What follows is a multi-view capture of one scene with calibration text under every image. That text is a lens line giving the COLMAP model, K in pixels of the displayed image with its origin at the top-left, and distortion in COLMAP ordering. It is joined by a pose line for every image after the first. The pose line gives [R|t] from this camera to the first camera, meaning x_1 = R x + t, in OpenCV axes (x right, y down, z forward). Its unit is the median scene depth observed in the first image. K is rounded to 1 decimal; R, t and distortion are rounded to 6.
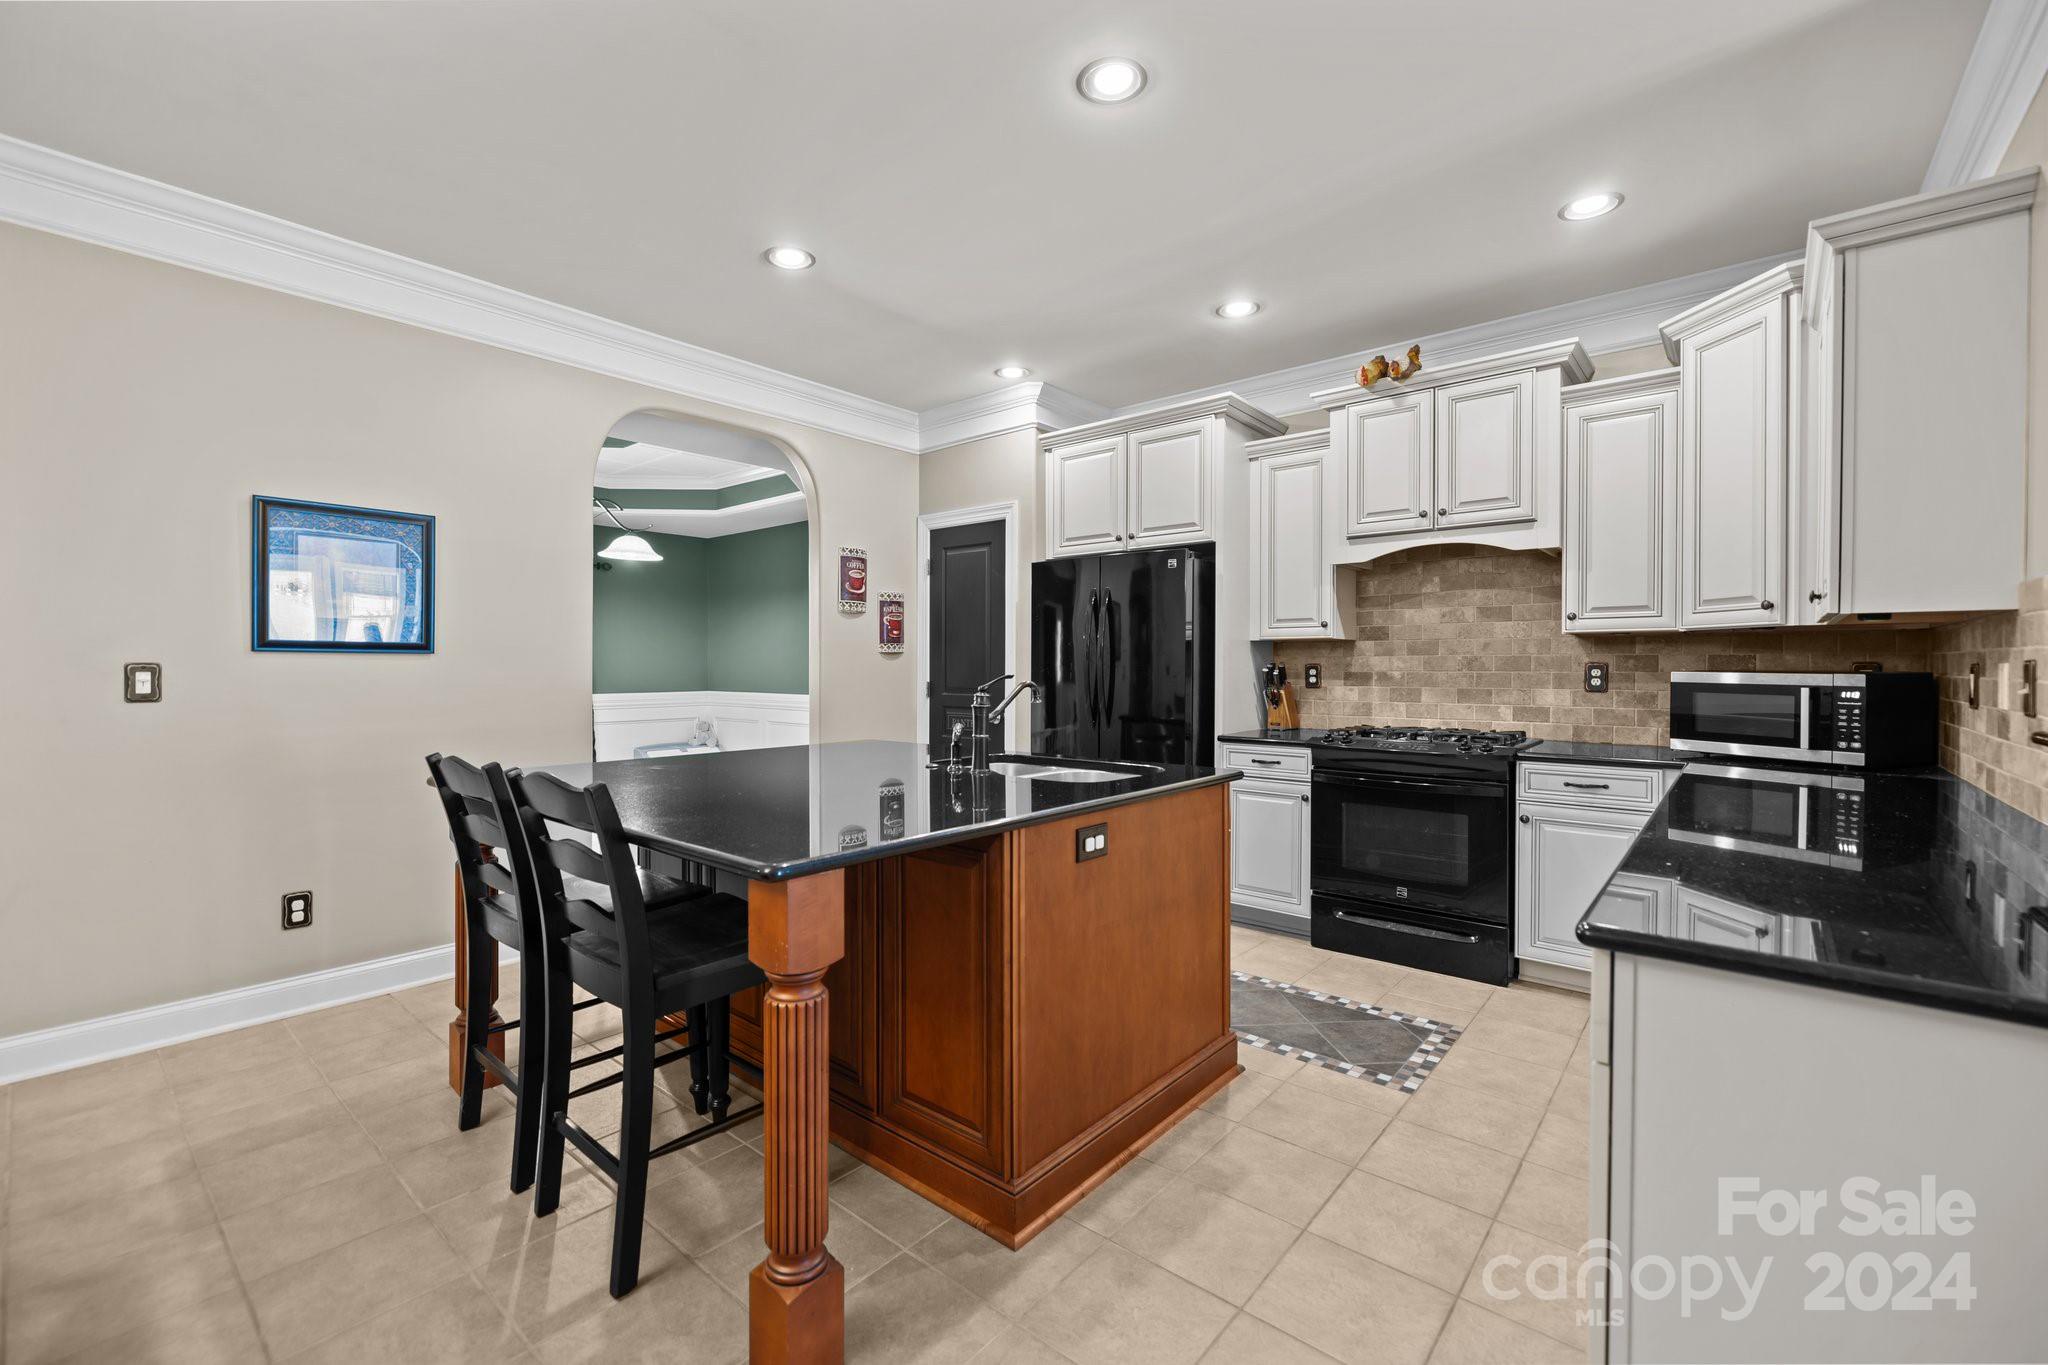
lens RADIAL K [[859.9, 0, 1018.5], [0, 859.9, 670.6], [0, 0, 1]] dist [0.002977, -0.000809]
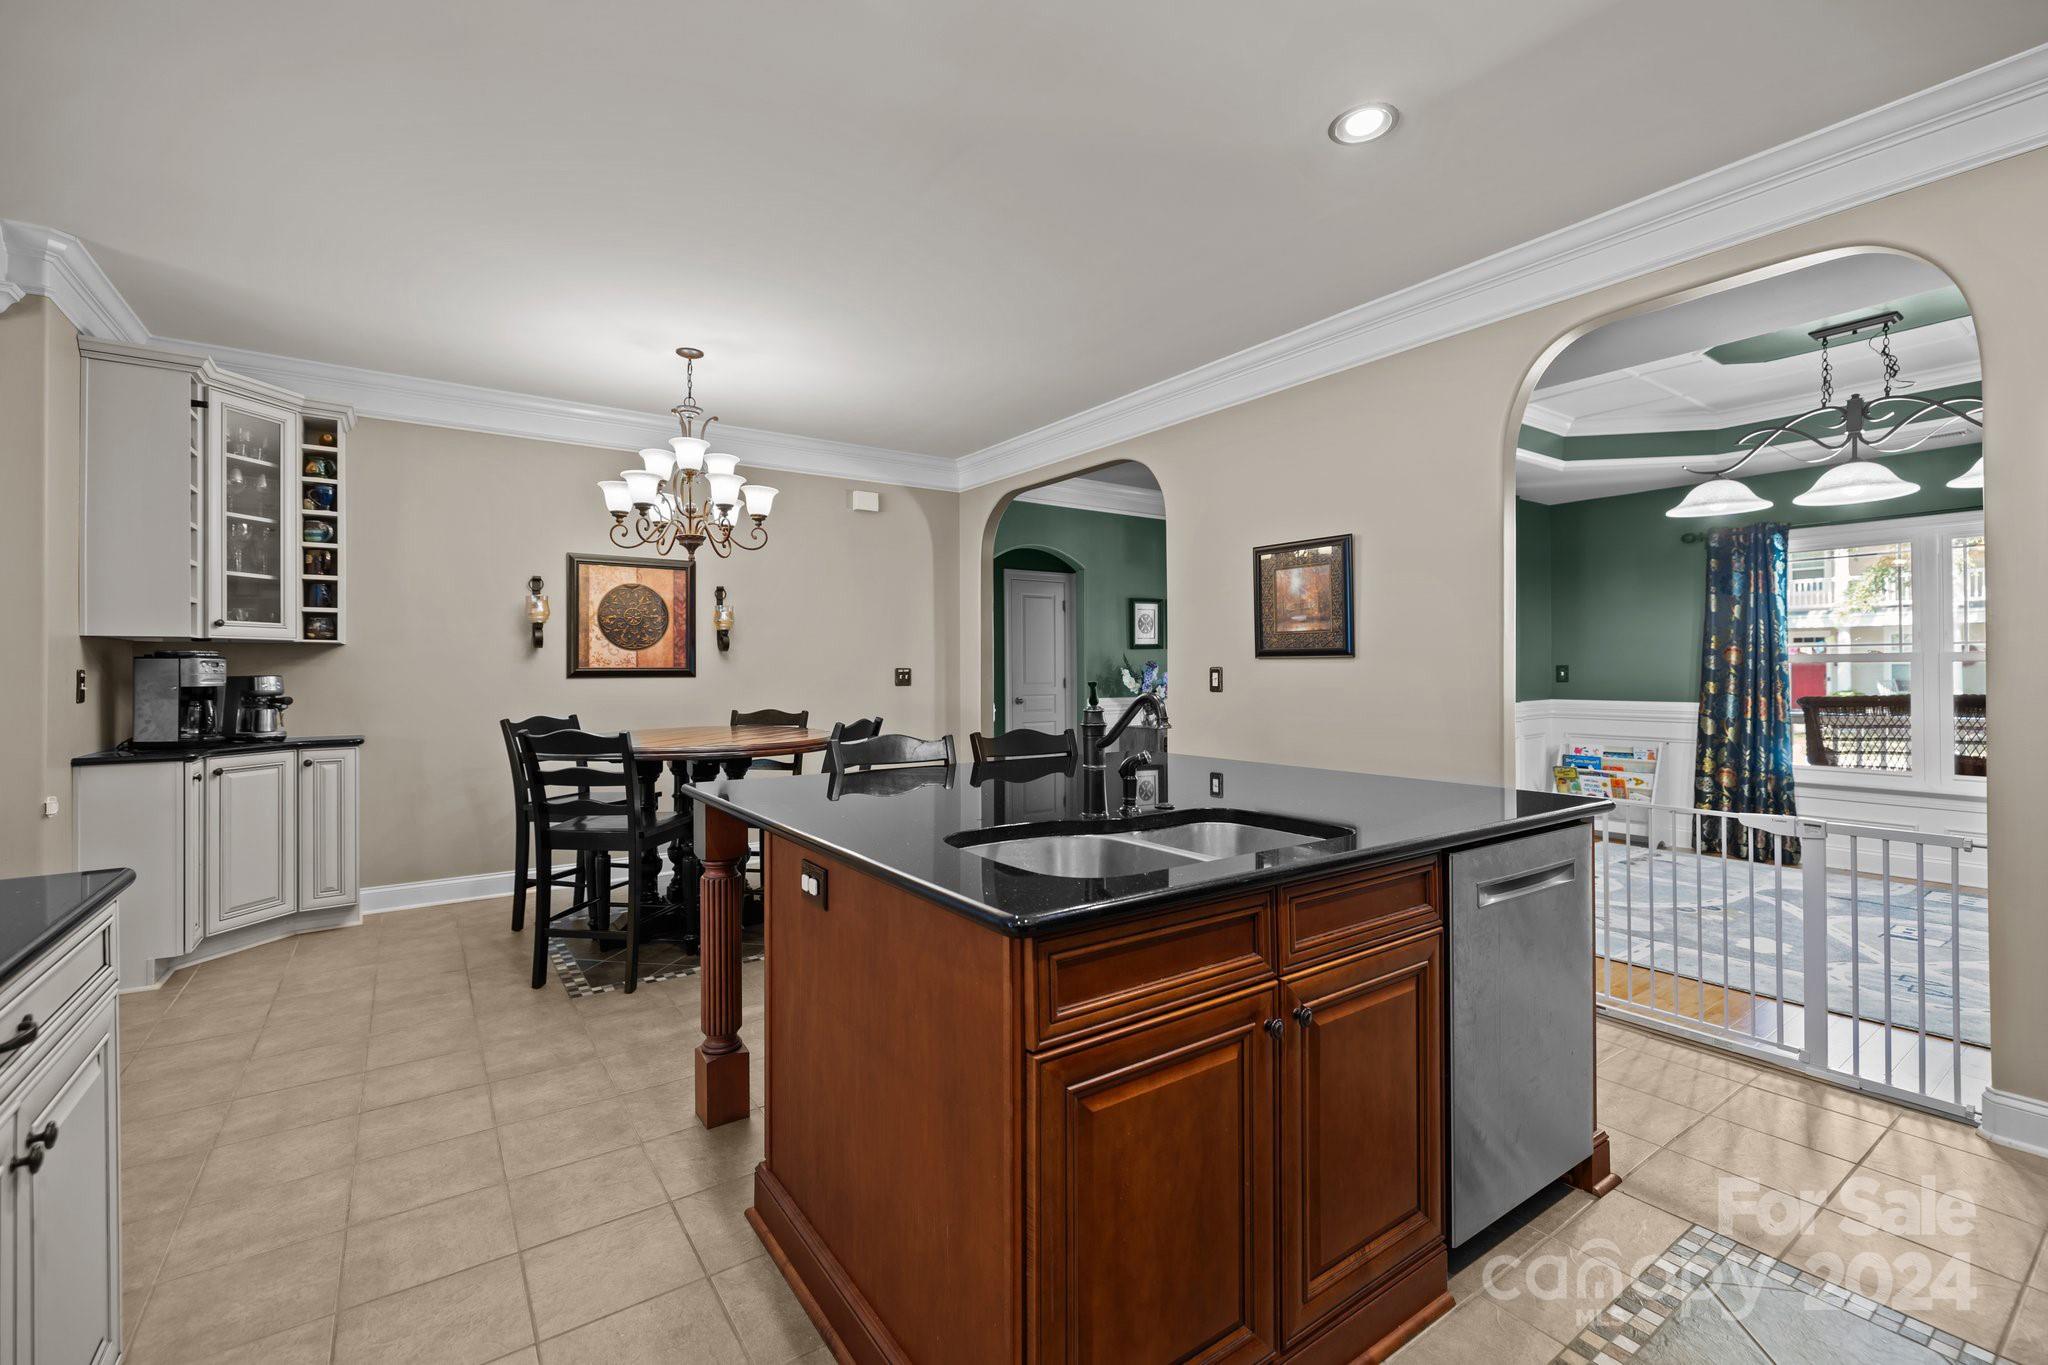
lens RADIAL K [[859.9, 0, 1032.0], [0, 859.9, 666.7], [0, 0, 1]] dist [0.002977, -0.000809]
pose [[-0.257379, -0.002219, -0.966308, 0.419871], [-0.000919, 0.999997, -0.002051, -0.003949], [0.966310, 0.000361, -0.257380, 0.736962]]
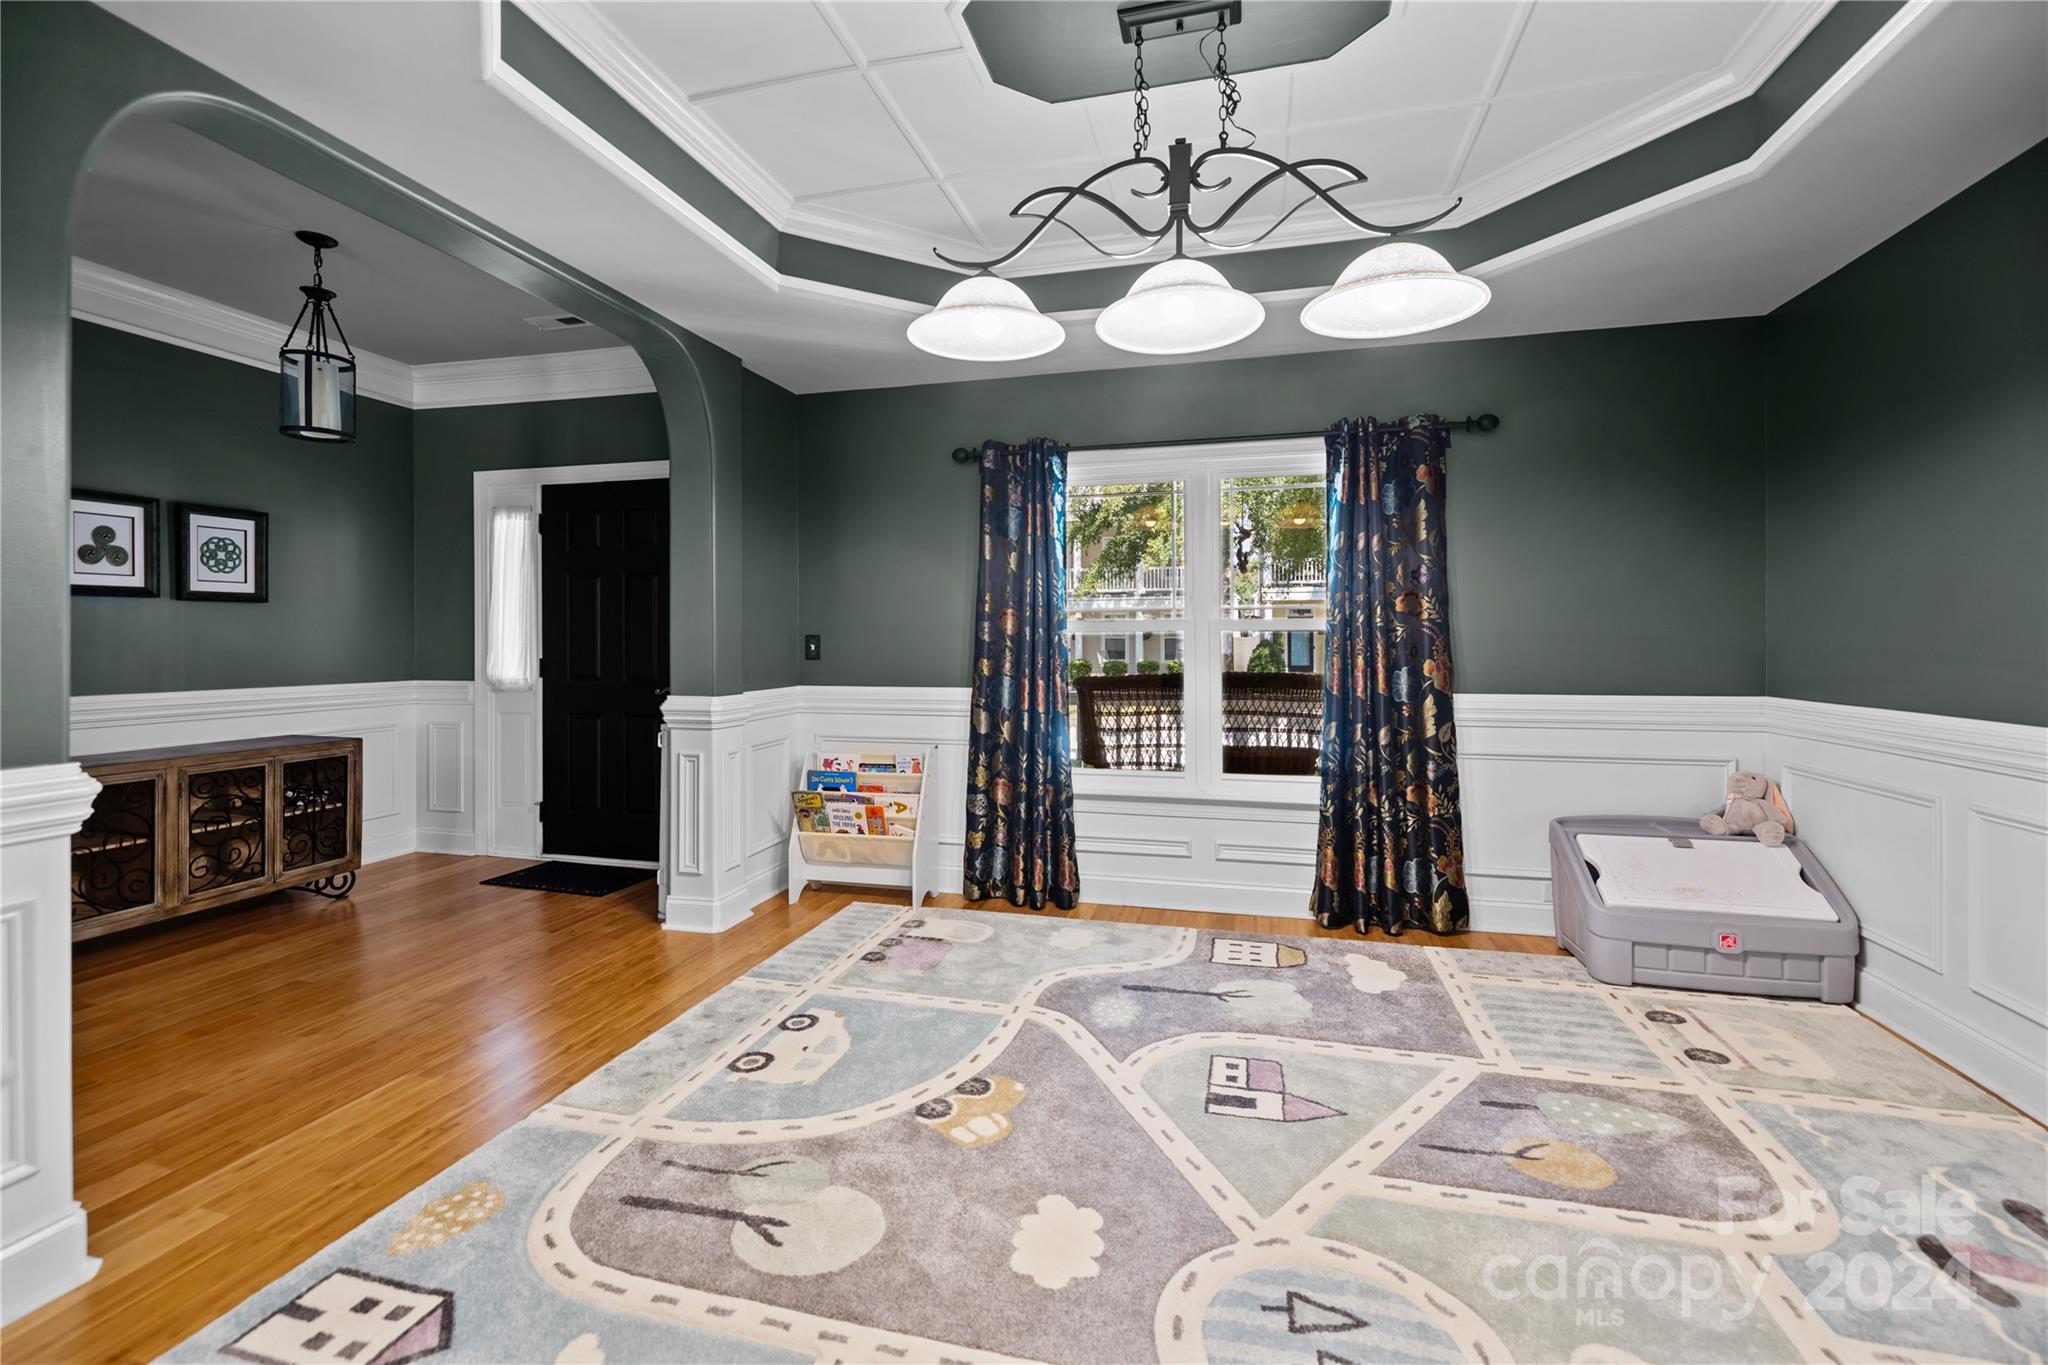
lens RADIAL K [[859.9, 0, 1006.5], [0, 859.9, 639.2], [0, 0, 1]] dist [0.002977, -0.000809]
pose [[0.404672, 0.003486, -0.914455, -0.314272], [-0.000766, 0.999994, 0.003474, -0.008862], [0.914462, -0.000705, 0.404672, 1.070922]]
